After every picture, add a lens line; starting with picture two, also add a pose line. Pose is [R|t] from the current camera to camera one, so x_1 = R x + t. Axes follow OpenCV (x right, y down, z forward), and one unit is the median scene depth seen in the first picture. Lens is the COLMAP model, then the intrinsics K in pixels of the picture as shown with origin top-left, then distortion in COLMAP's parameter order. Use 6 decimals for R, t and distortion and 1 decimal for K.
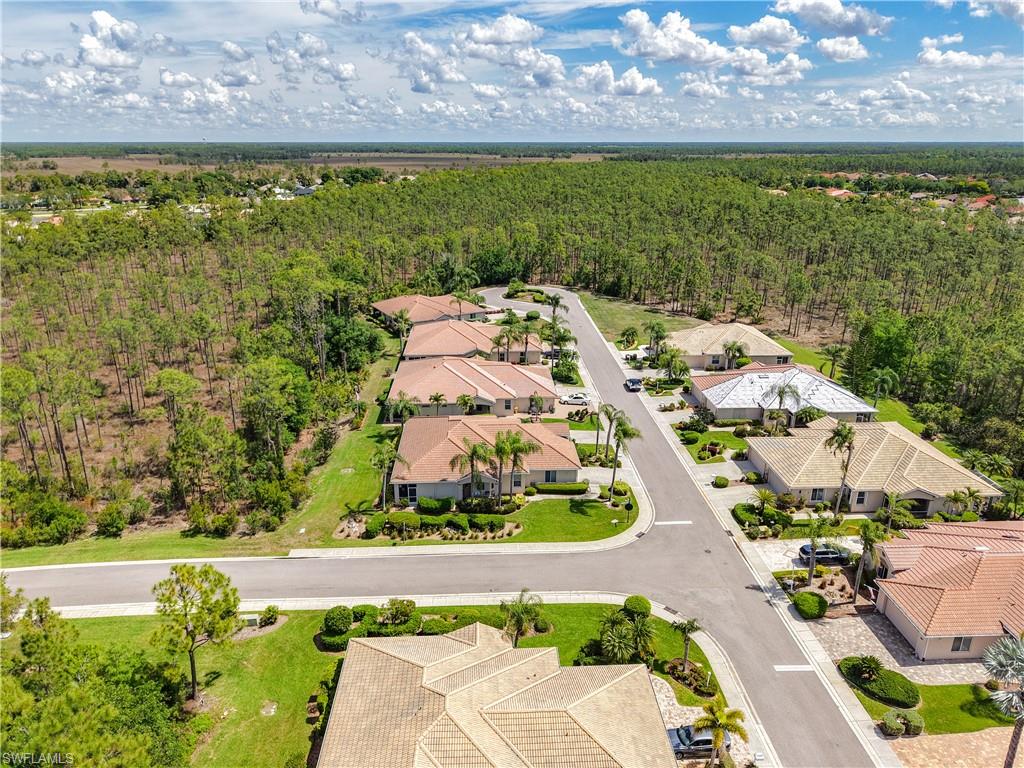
lens RADIAL K [[699.3, 0, 512.0], [0, 699.3, 384.0], [0, 0, 1]] dist [0.008338, 0.004528]
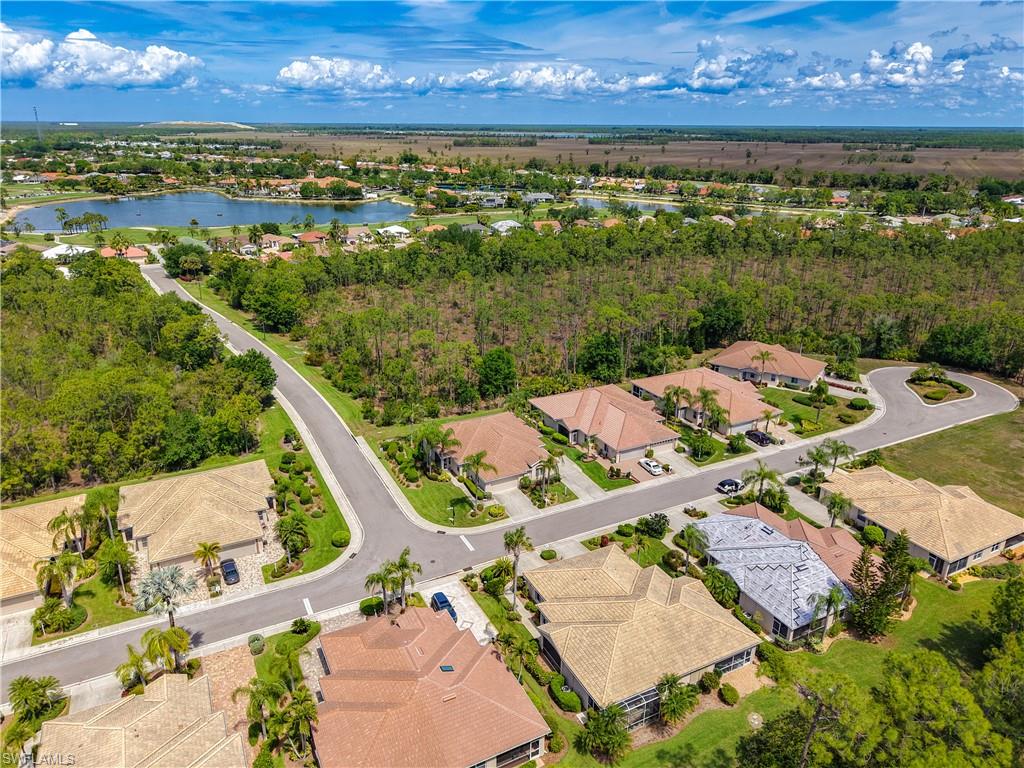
lens RADIAL K [[699.3, 0, 512.0], [0, 699.3, 384.0], [0, 0, 1]] dist [0.008338, 0.004528]
pose [[0.409325, 0.326841, -0.851838, 1.236457], [-0.308353, 0.928255, 0.207991, -0.354142], [0.858703, 0.177531, 0.480741, 0.407050]]
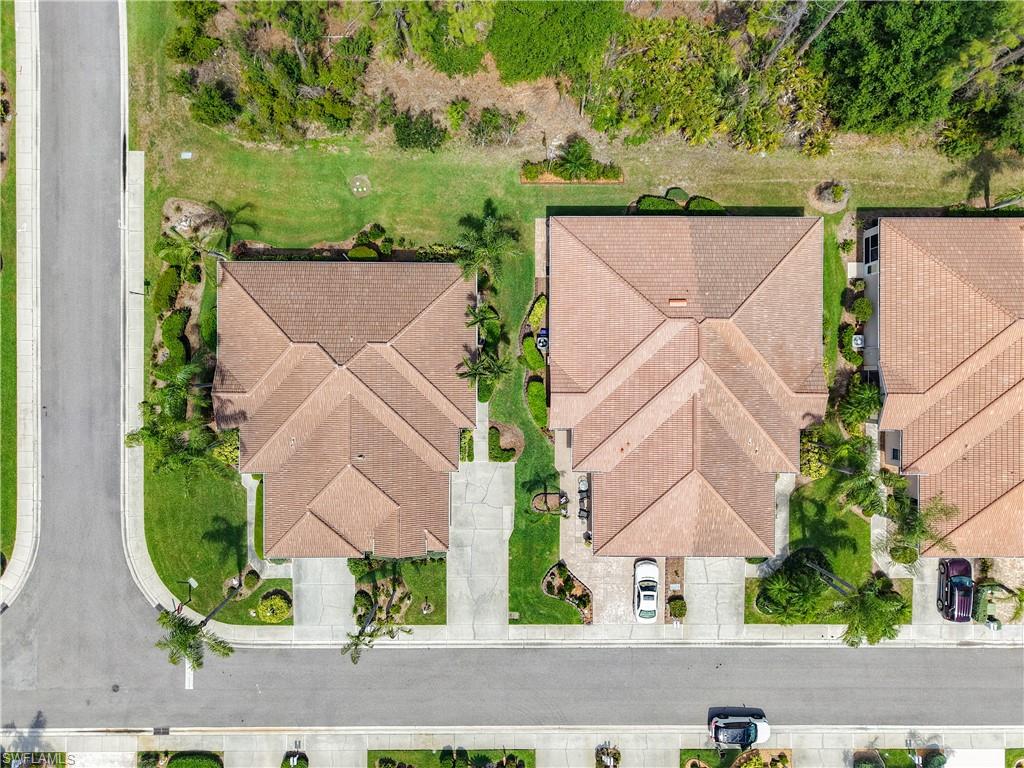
lens RADIAL K [[699.3, 0, 512.0], [0, 699.3, 384.0], [0, 0, 1]] dist [0.008338, 0.004528]
pose [[-0.054545, 0.998459, 0.010187, -0.082268], [-0.341877, -0.028260, 0.939320, -0.584180], [0.938160, 0.047753, 0.342892, 1.040263]]
